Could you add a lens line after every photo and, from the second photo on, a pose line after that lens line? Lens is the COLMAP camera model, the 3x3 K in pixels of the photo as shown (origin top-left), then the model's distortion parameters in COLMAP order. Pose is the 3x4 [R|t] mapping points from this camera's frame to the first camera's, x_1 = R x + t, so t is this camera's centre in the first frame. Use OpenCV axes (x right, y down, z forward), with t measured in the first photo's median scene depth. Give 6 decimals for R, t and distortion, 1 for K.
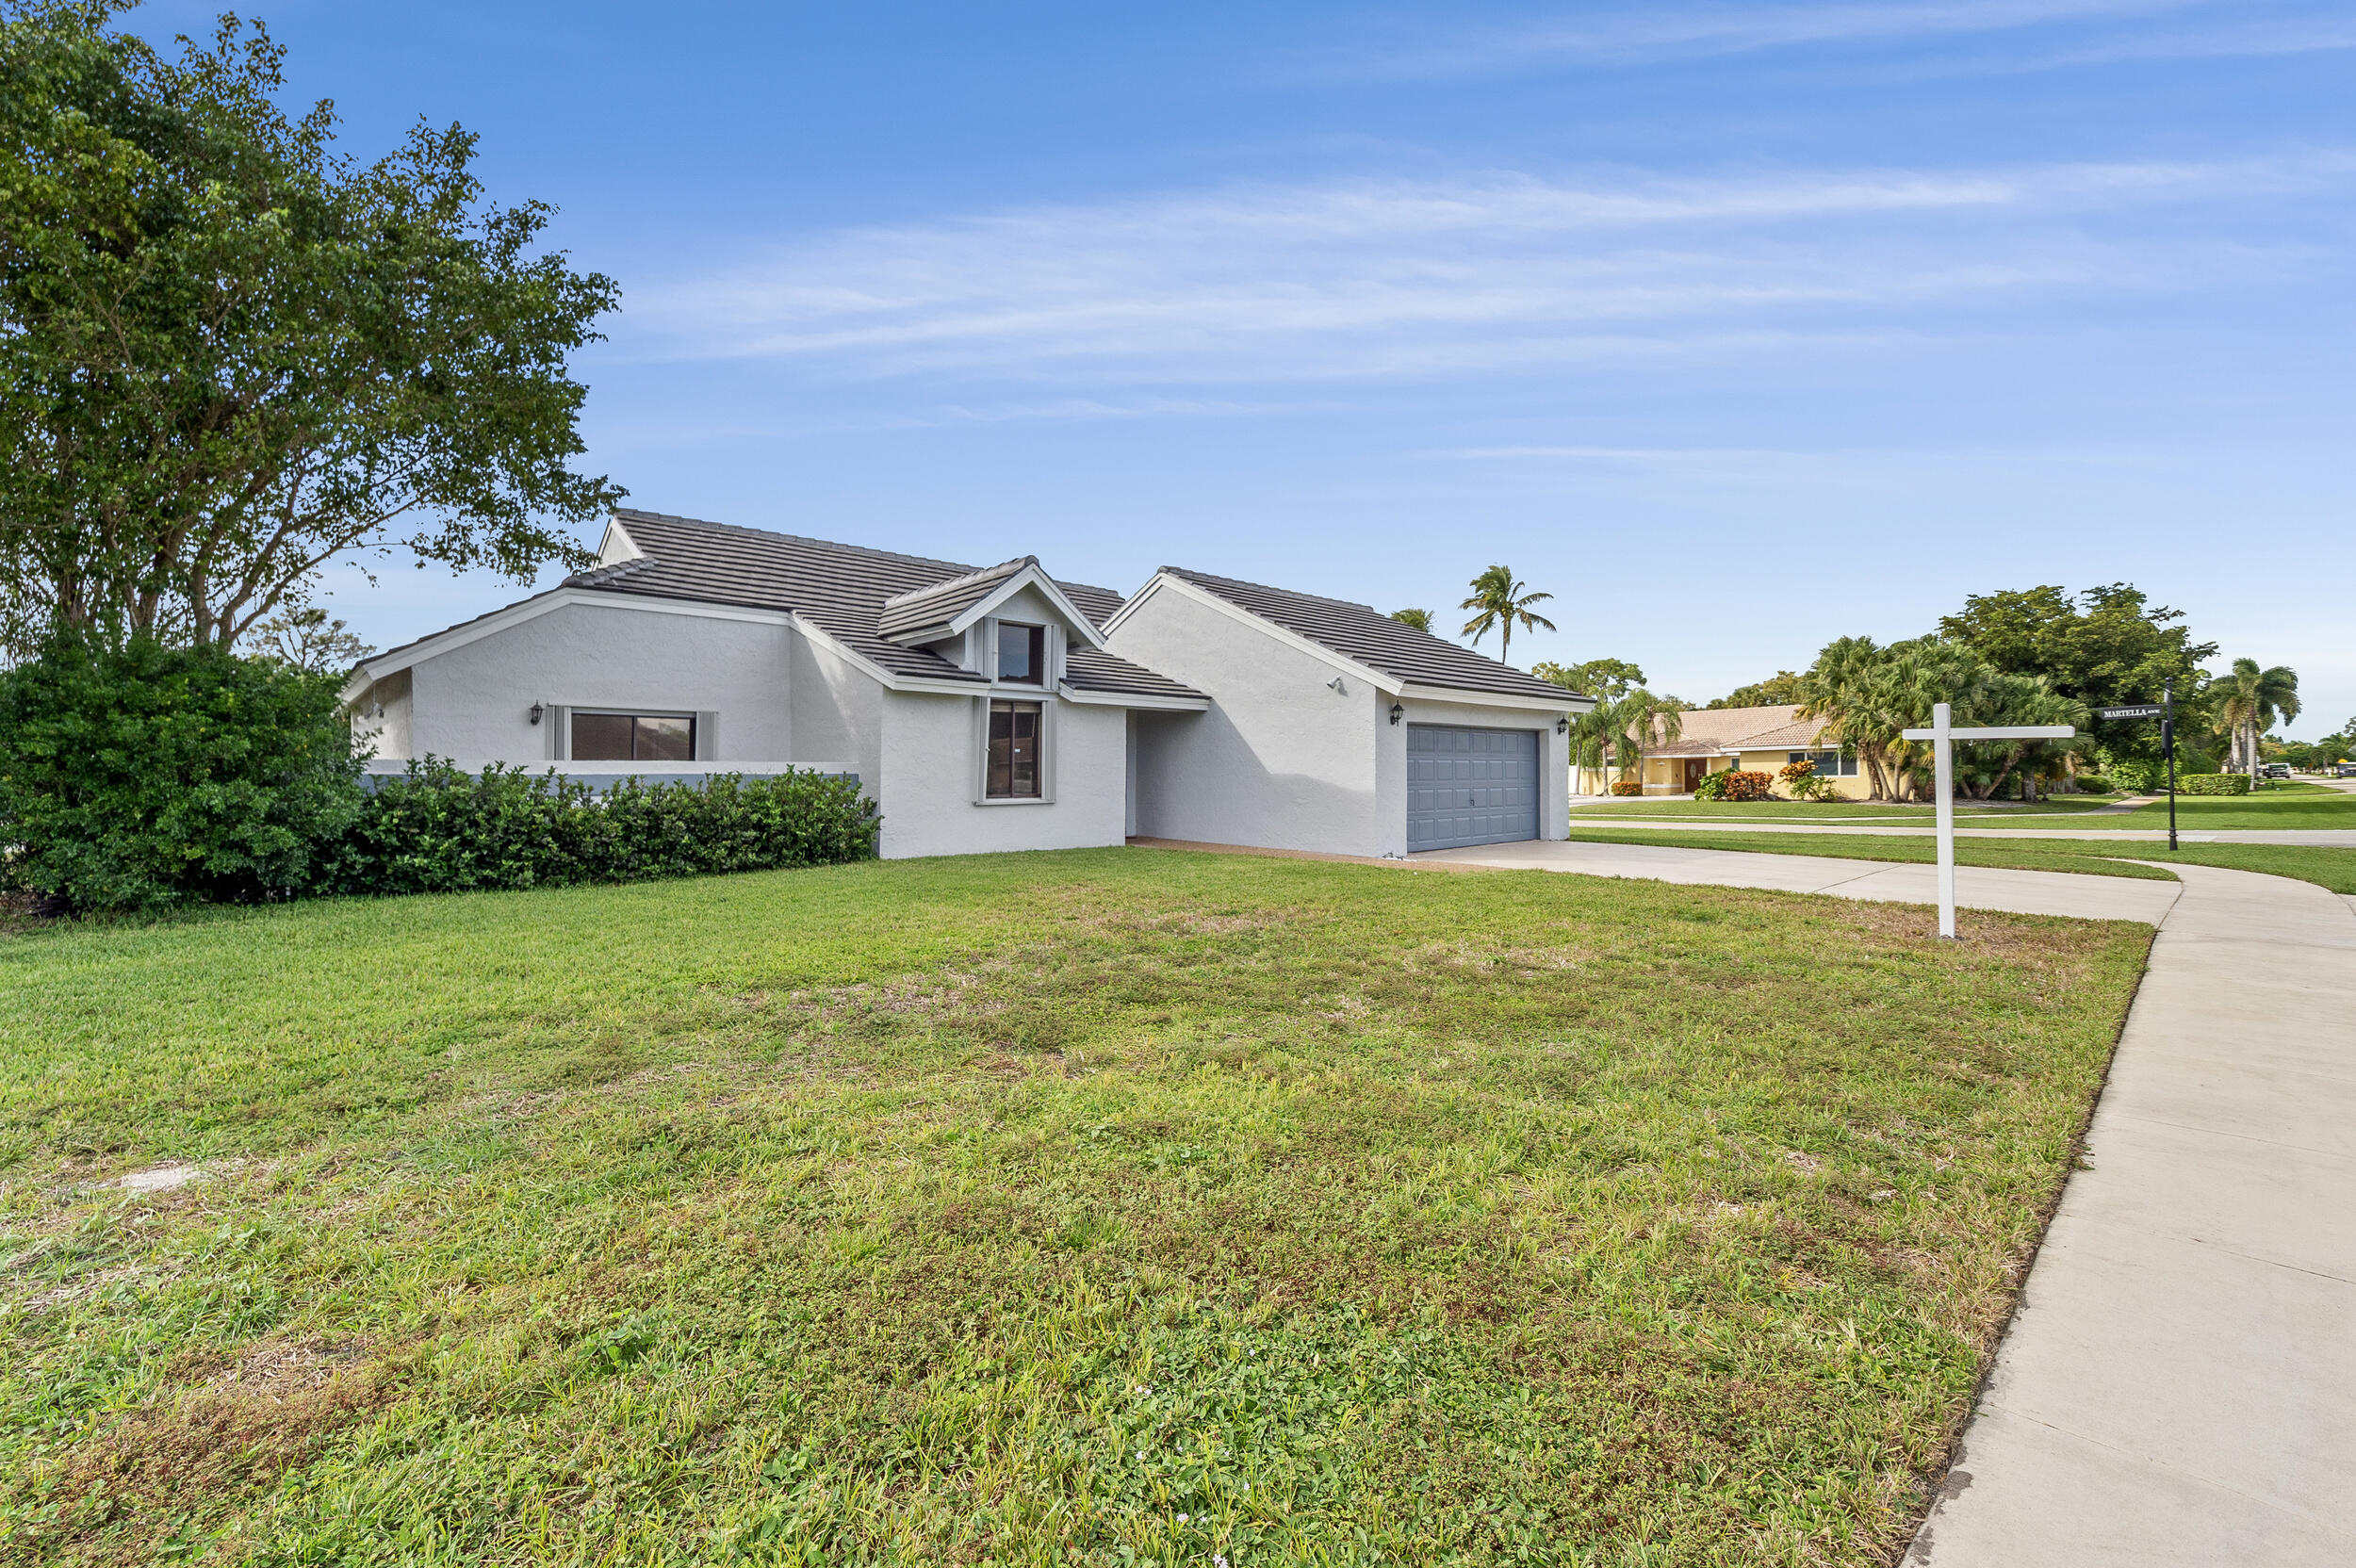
lens RADIAL K [[953.2, 0, 1161.8], [0, 953.2, 808.0], [0, 0, 1]] dist [0.012961, -0.000059]
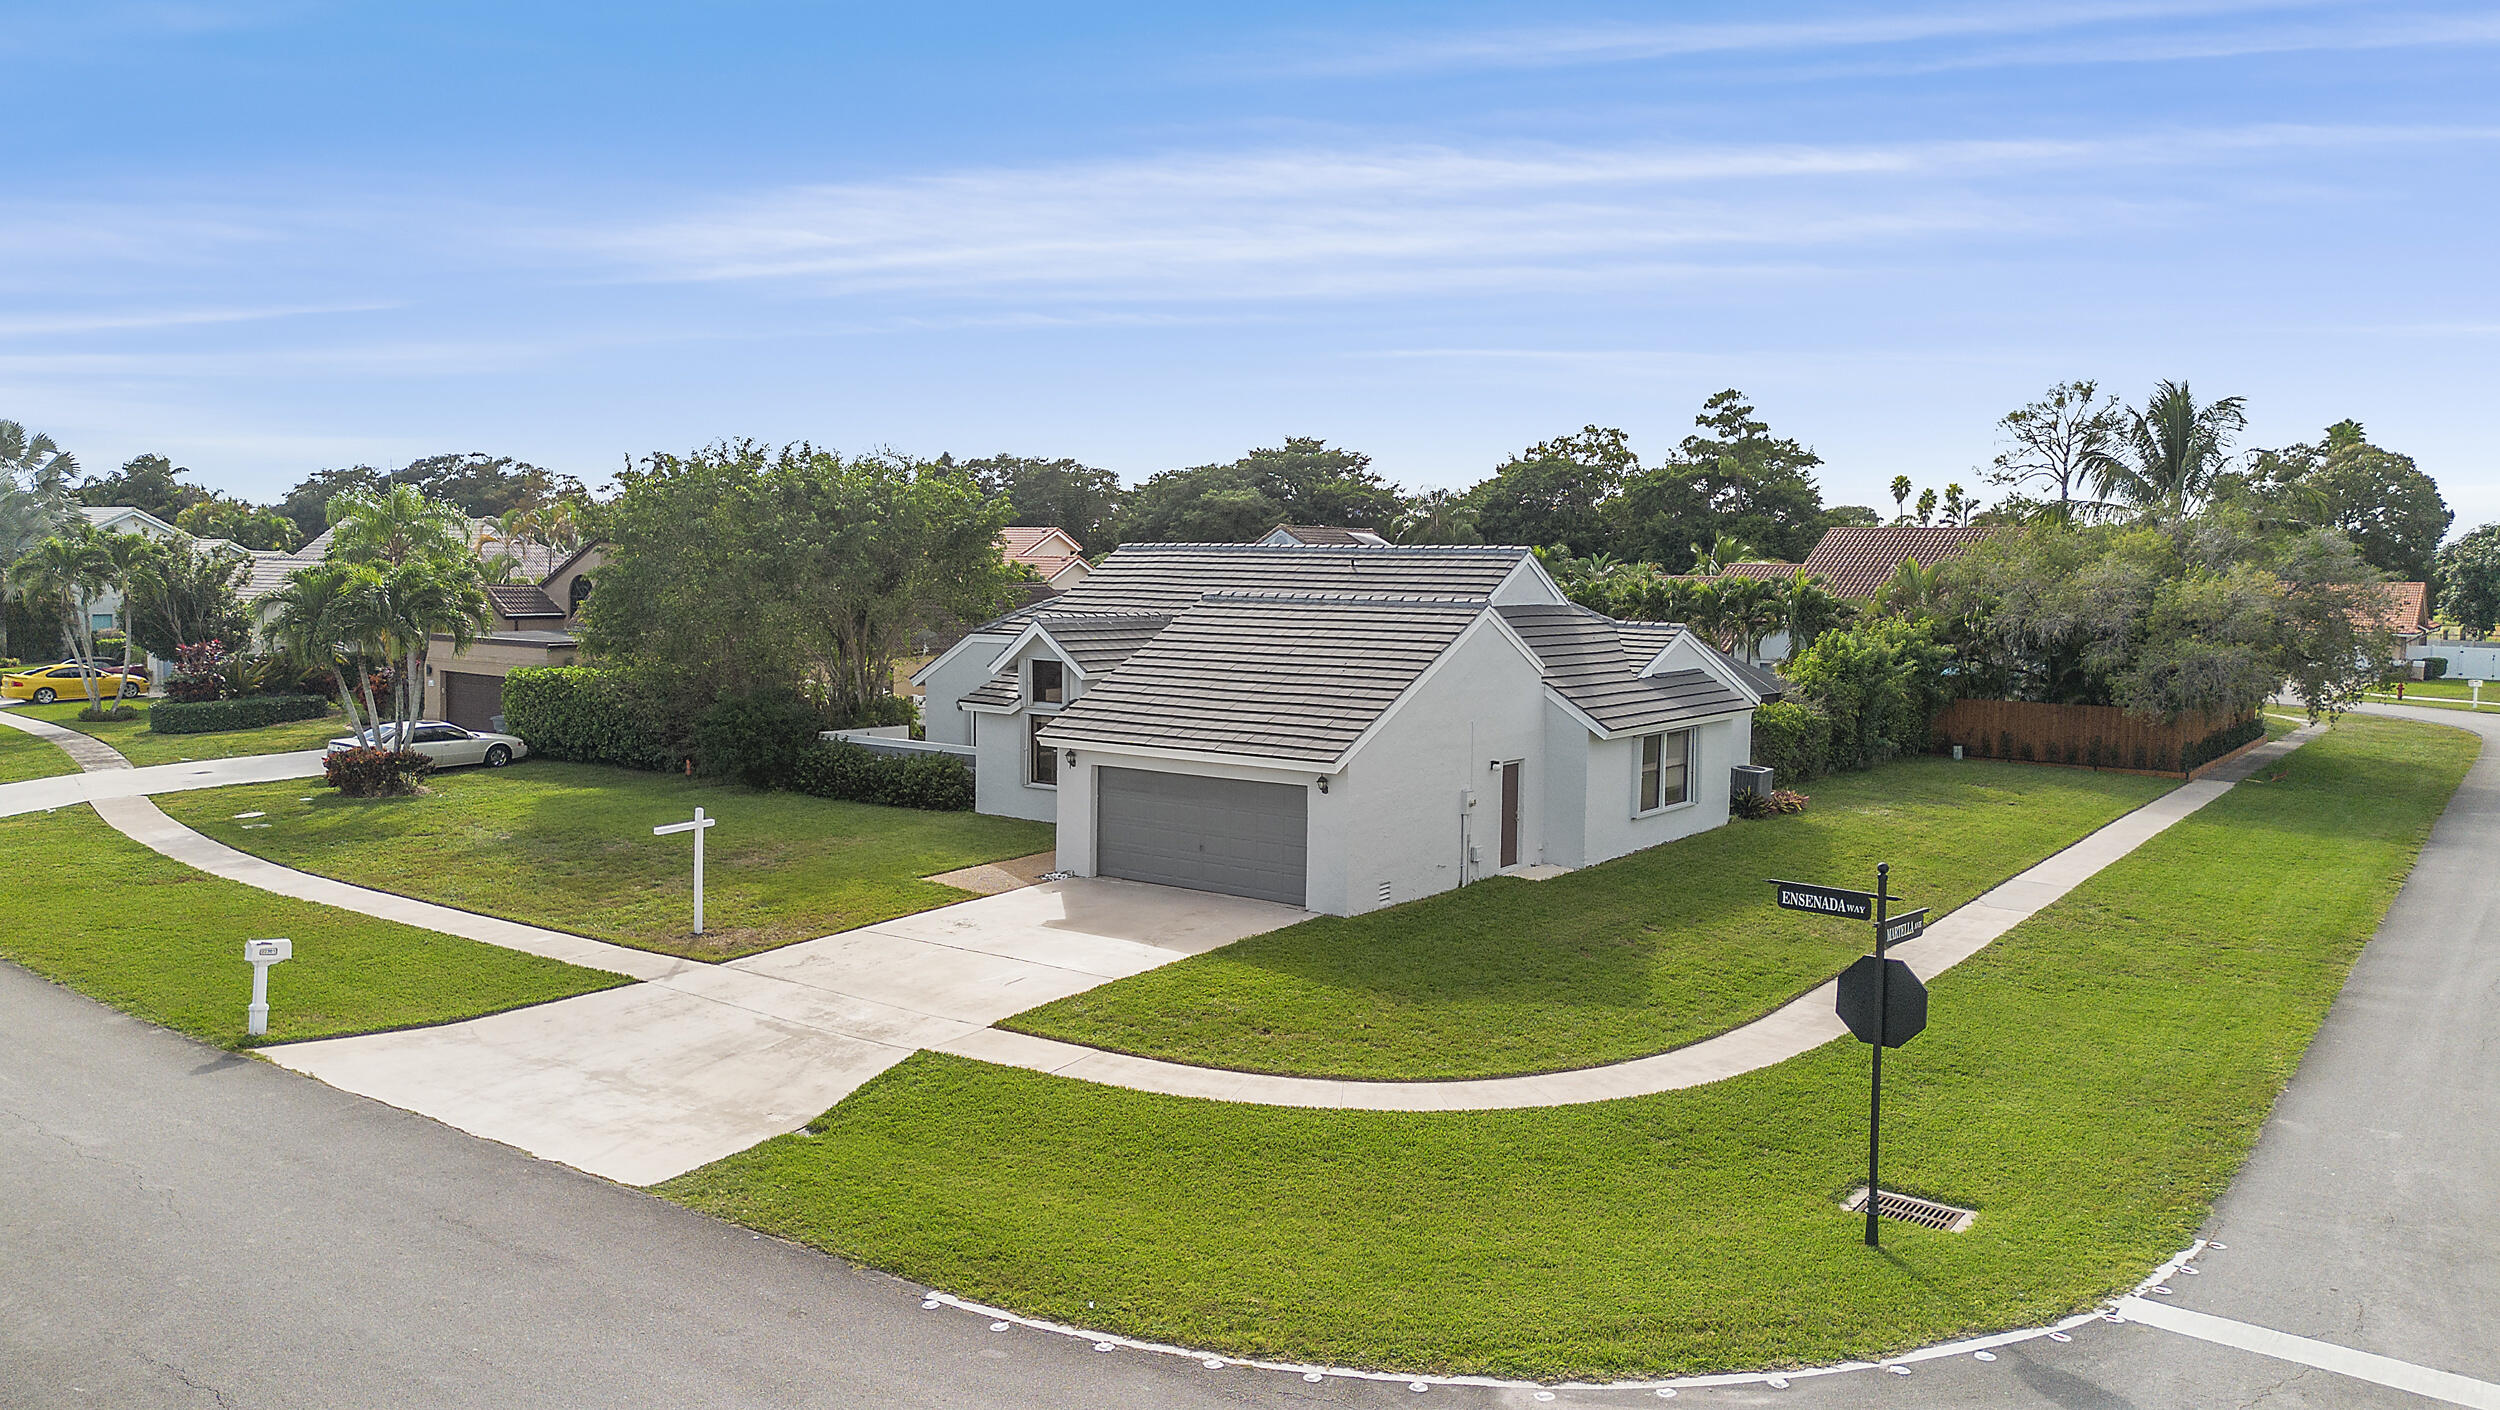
lens RADIAL K [[1784.3, 0, 1250.0], [0, 1784.3, 705.0], [0, 0, 1]] dist [0.052025, -0.001508]
pose [[0.197675, 0.089310, -0.976191, 2.466855], [-0.039728, 0.995753, 0.083055, -0.358220], [0.979462, 0.022364, 0.200384, 0.771003]]
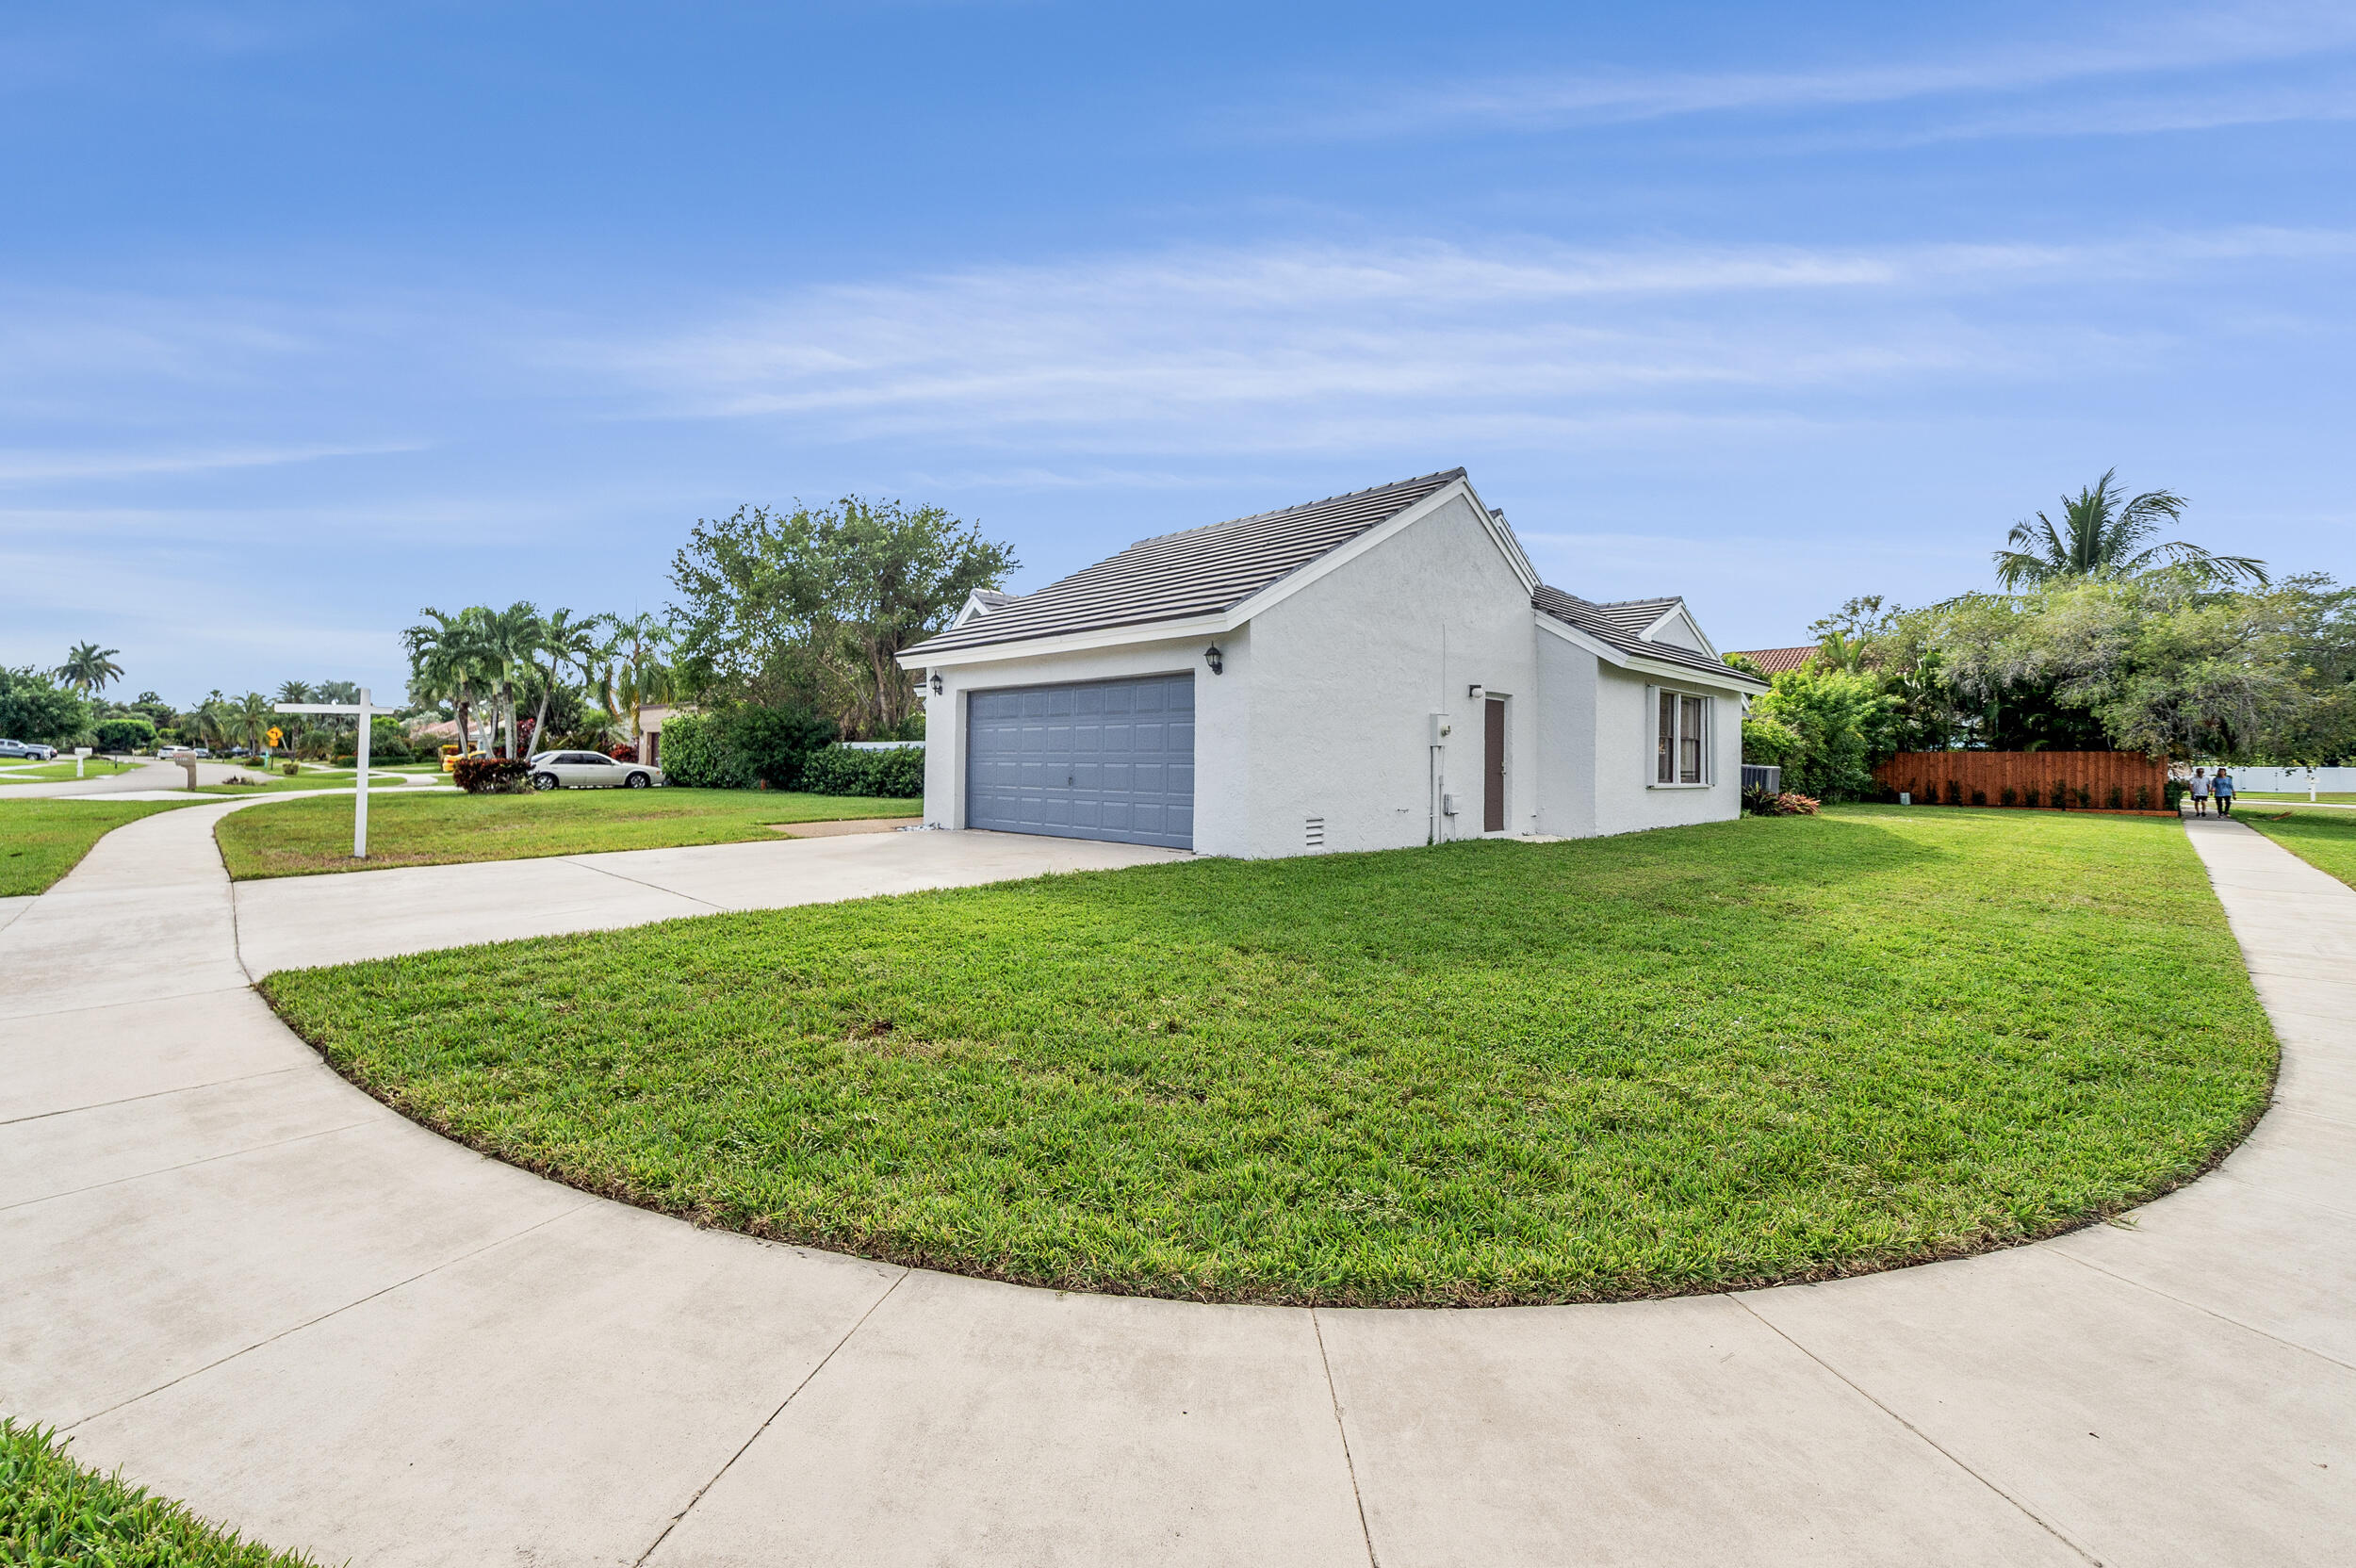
lens RADIAL K [[970.4, 0, 1110.3], [0, 970.4, 757.8], [0, 0, 1]] dist [-0.000288, -0.000120]
pose [[0.001479, -0.000032, -0.999999, 1.252881], [-0.032975, 0.999456, -0.000081, -0.026507], [0.999455, 0.032975, 0.001477, 1.182237]]
